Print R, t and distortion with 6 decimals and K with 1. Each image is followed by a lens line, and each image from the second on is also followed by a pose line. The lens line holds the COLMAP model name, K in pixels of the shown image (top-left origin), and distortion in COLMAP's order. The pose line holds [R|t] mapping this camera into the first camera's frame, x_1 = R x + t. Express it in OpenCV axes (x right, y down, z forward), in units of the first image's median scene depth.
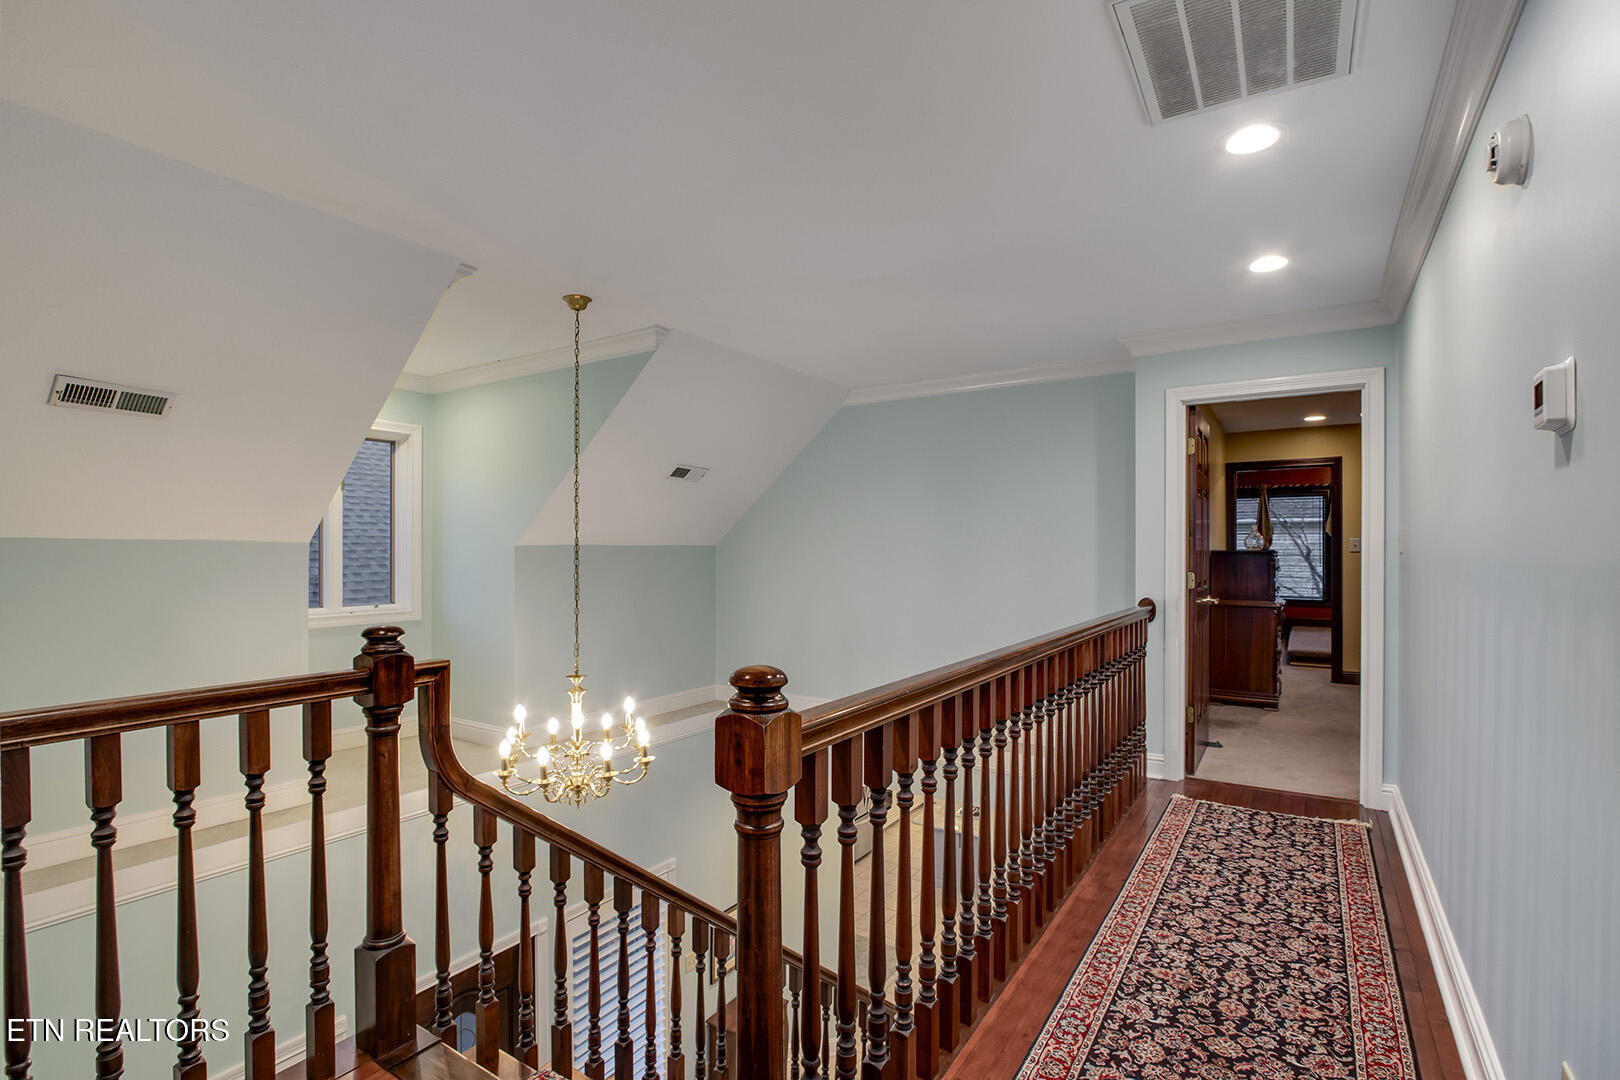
lens RADIAL K [[758.0, 0, 802.8], [0, 758.0, 549.7], [0, 0, 1]] dist [-0.017303, -0.000013]
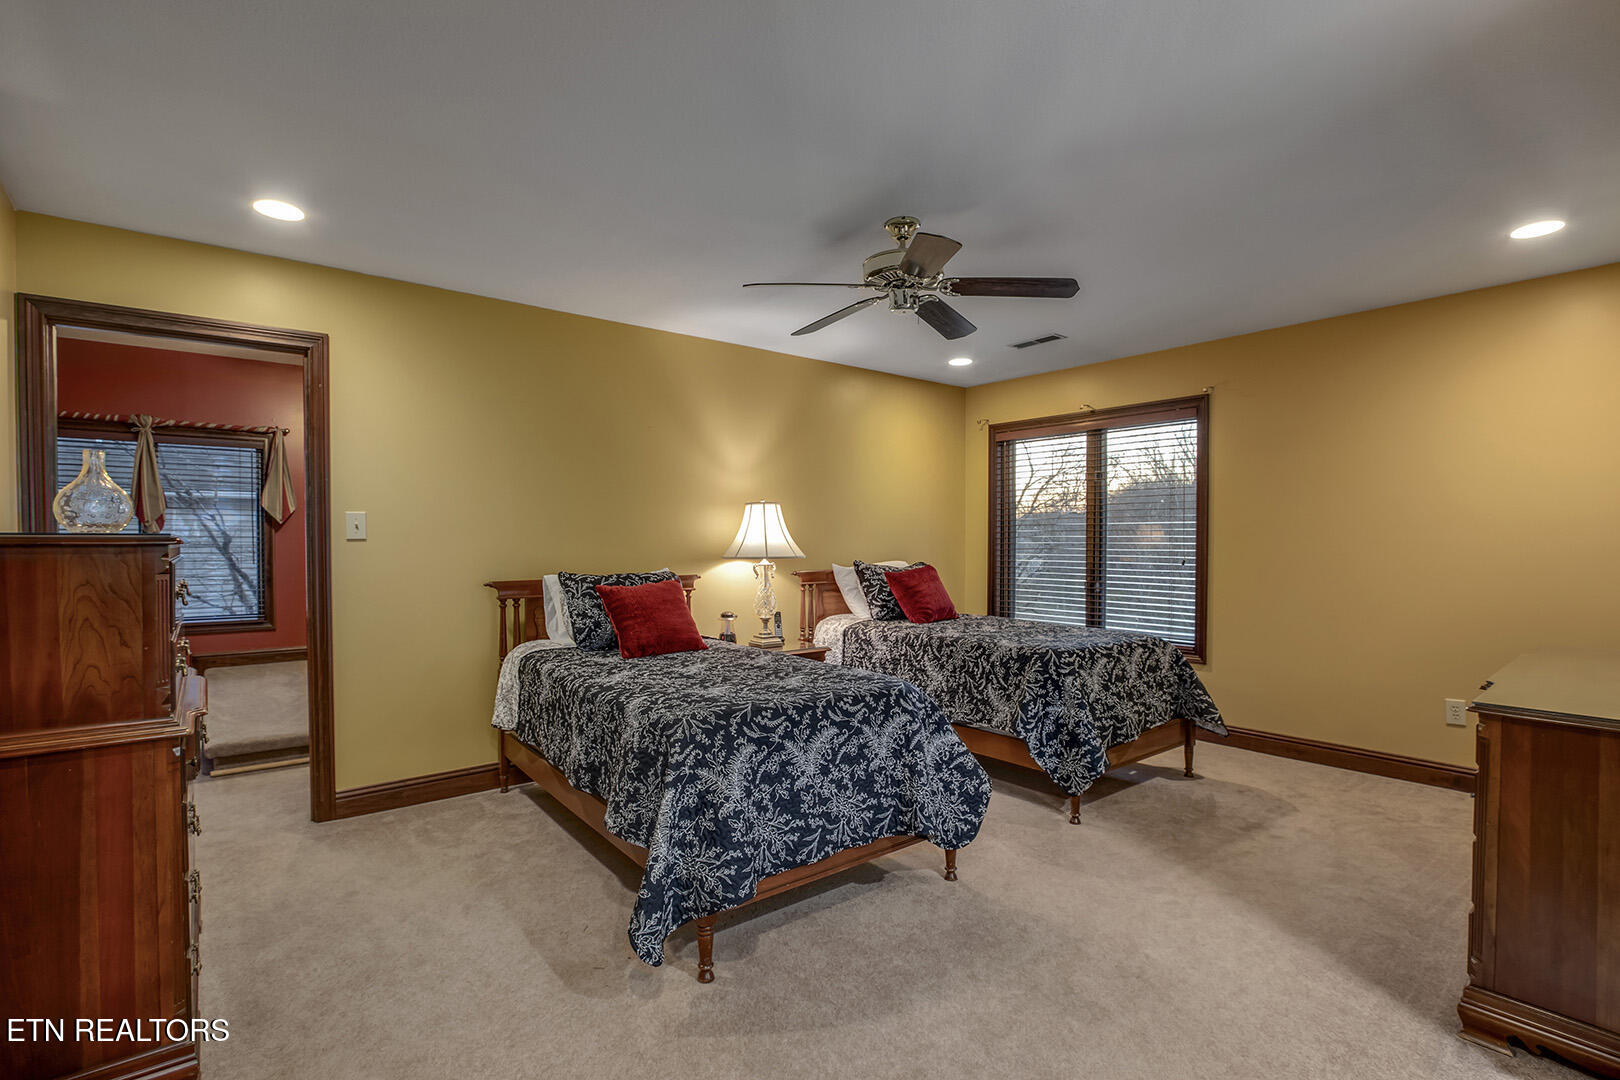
lens RADIAL K [[758.0, 0, 802.8], [0, 758.0, 549.7], [0, 0, 1]] dist [-0.017303, -0.000013]
pose [[0.306417, -0.021309, 0.951659, 0.240610], [0.007015, 0.999773, 0.020128, 0.001145], [-0.951871, 0.000508, 0.306497, 0.380861]]
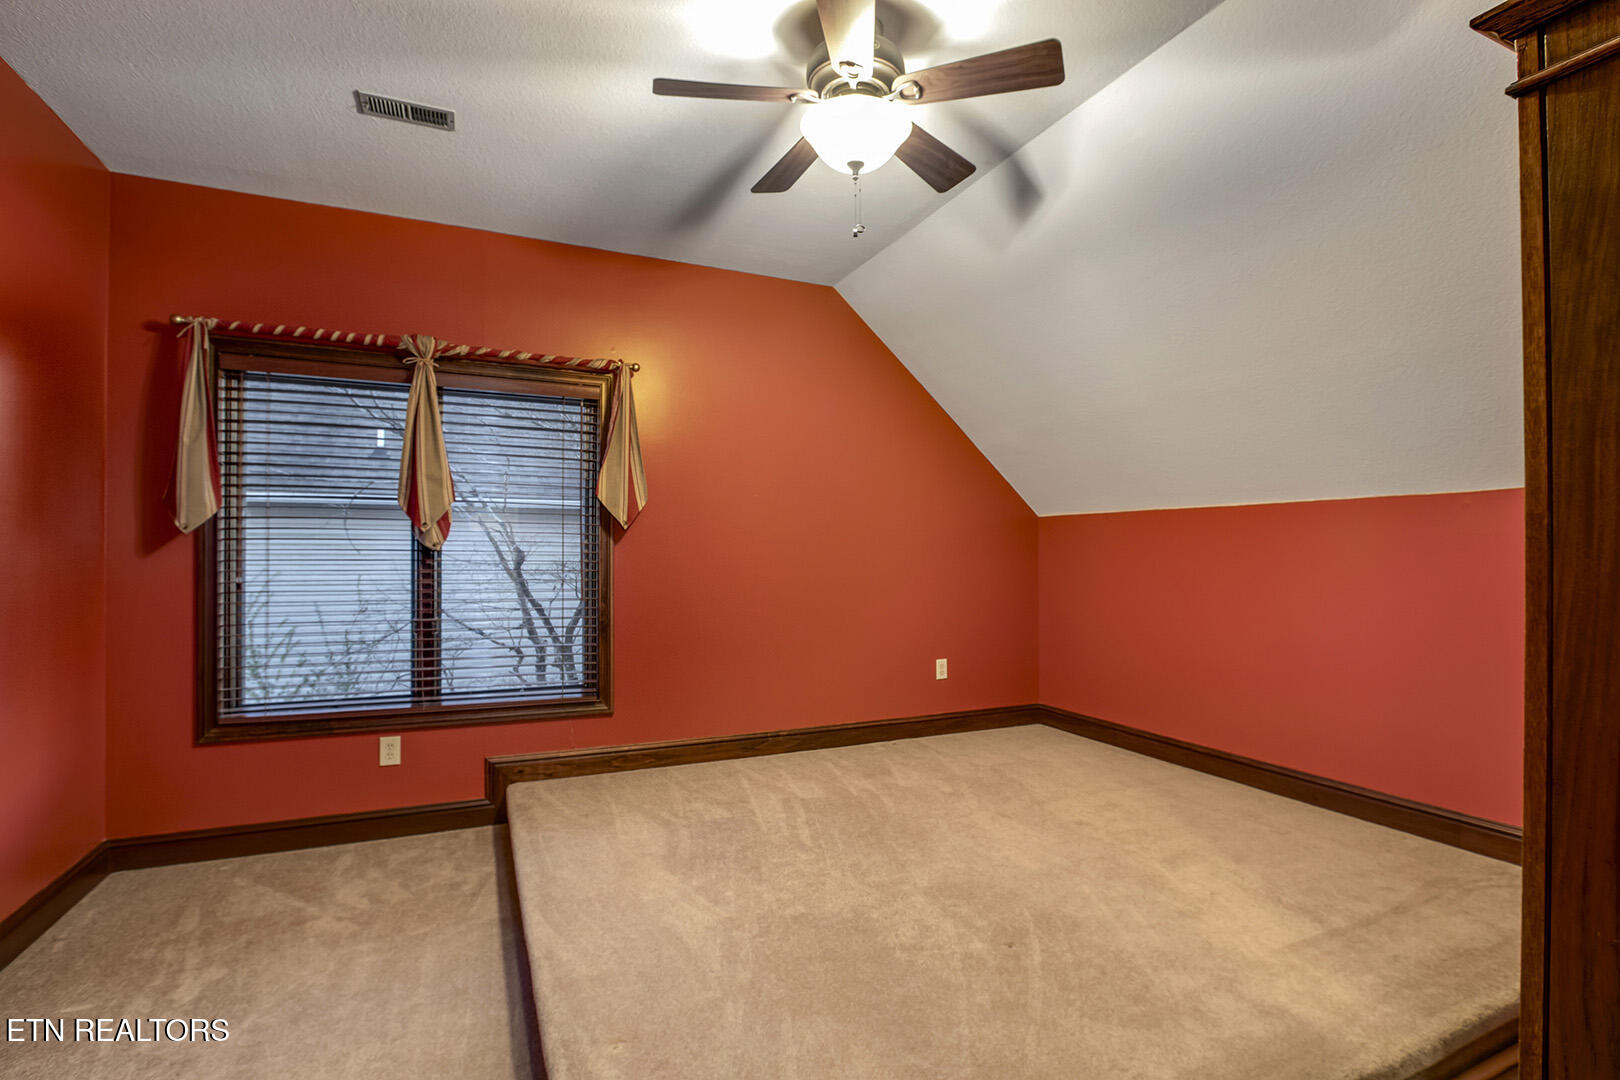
lens RADIAL K [[758.0, 0, 802.8], [0, 758.0, 549.7], [0, 0, 1]] dist [-0.017303, -0.000013]
pose [[0.546836, 0.001091, 0.837239, 0.430140], [0.003992, 0.999984, -0.003910, 0.000749], [-0.837230, 0.005480, 0.546824, 0.688838]]
